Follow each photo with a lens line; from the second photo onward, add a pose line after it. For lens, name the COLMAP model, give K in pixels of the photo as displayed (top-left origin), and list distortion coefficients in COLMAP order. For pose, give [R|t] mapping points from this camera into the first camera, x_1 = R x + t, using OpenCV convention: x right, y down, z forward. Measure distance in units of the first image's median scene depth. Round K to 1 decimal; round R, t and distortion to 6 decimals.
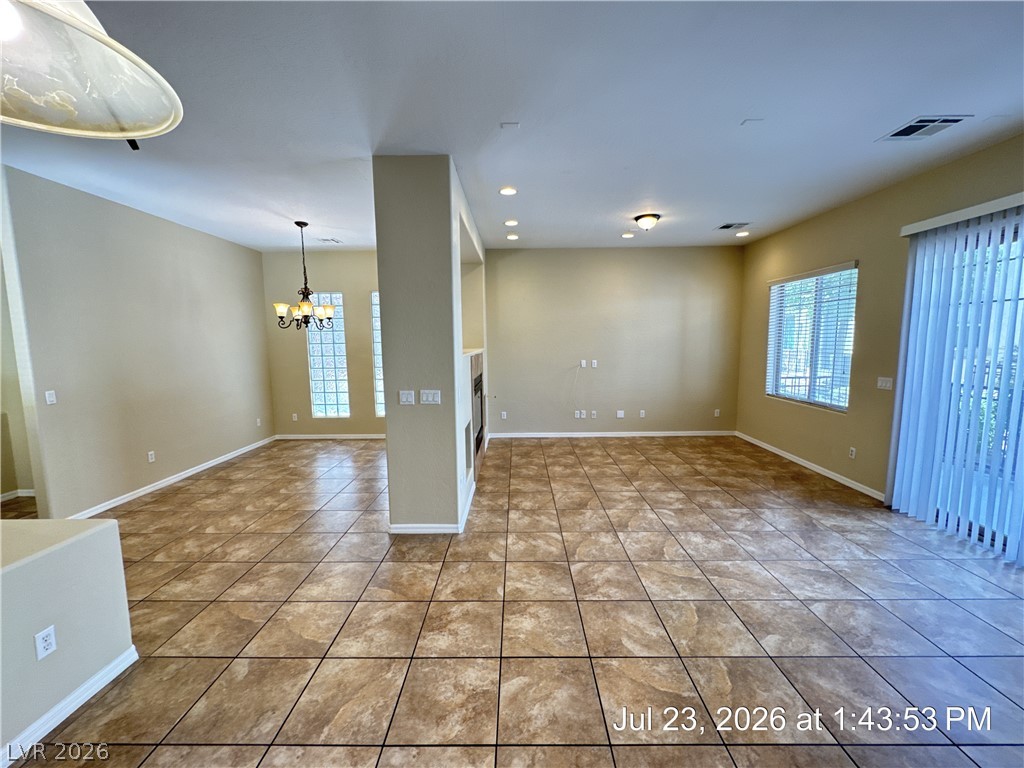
lens RADIAL K [[409.7, 0, 513.0], [0, 409.7, 383.9], [0, 0, 1]] dist [-0.002926, 0.000073]
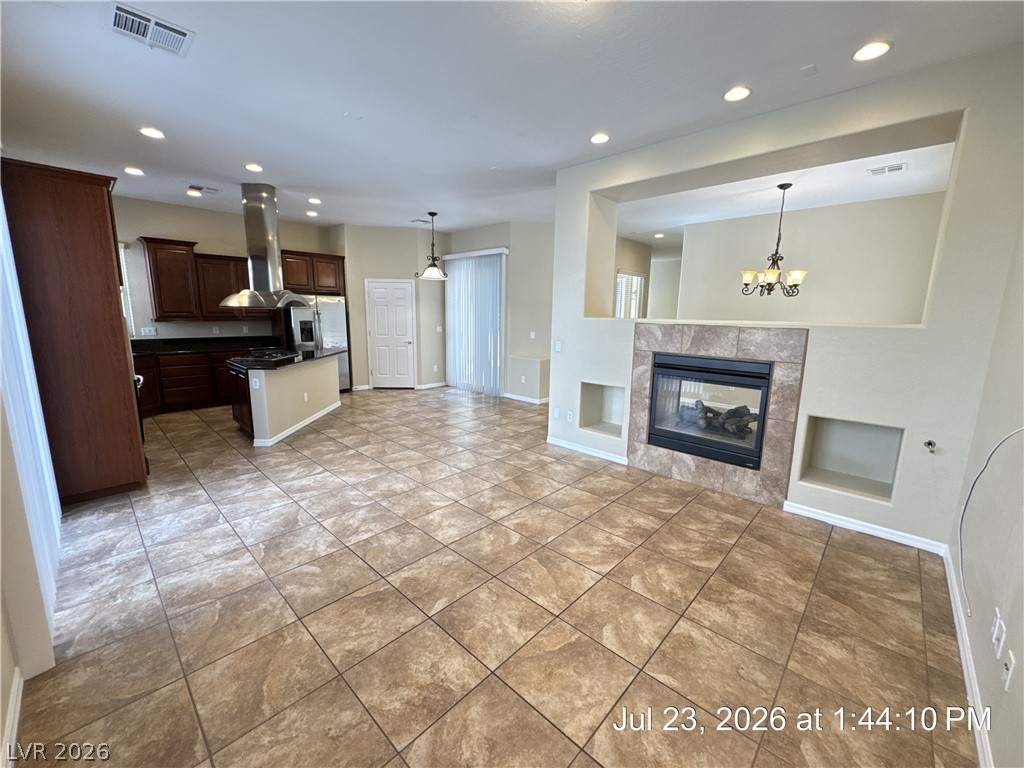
lens RADIAL K [[409.7, 0, 513.0], [0, 409.7, 383.9], [0, 0, 1]] dist [-0.002926, 0.000073]
pose [[-0.677399, 0.127372, -0.724504, 0.869401], [-0.088004, 0.963790, 0.251722, -0.161776], [0.730333, 0.234275, -0.641662, 1.616004]]
